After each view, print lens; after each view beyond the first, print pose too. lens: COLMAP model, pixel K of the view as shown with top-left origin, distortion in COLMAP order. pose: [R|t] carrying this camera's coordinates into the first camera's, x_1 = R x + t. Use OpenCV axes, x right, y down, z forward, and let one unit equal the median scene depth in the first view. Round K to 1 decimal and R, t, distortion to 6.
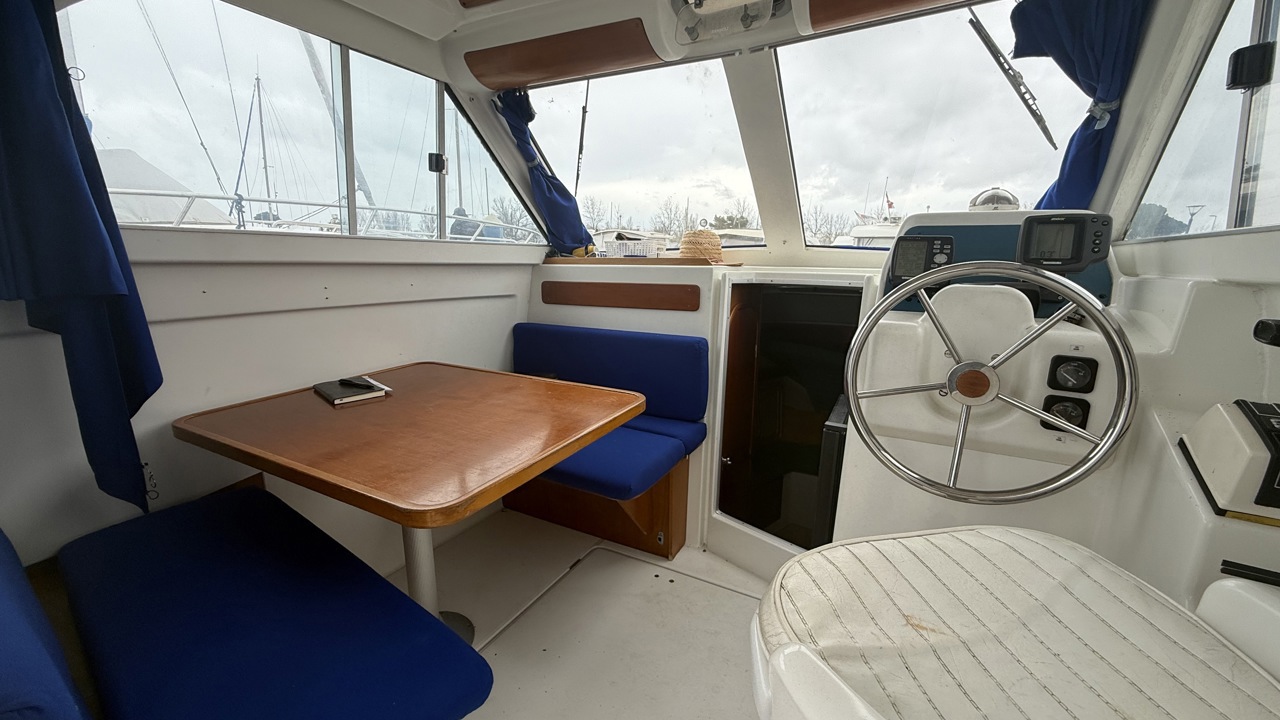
lens RADIAL K [[479.6, 0, 640.0], [0, 479.6, 360.0], [0, 0, 1]] dist [-0.001231, -0.000119]
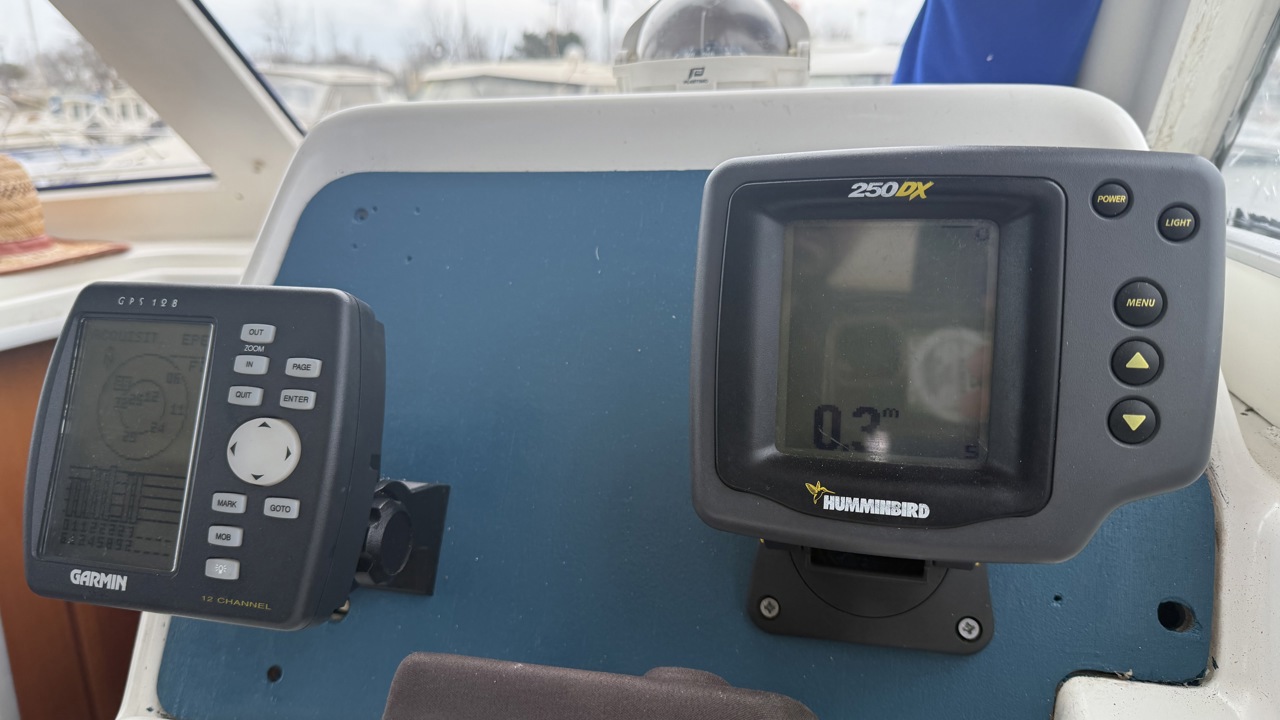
lens RADIAL K [[925.5, 0, 640.0], [0, 925.5, 360.0], [0, 0, 1]] dist [0.062501, -0.135728]
pose [[0.961054, -0.102270, 0.256742, 0.663486], [0.090804, 0.994284, 0.056159, -0.243871], [-0.261018, -0.030659, 0.964847, 0.690466]]
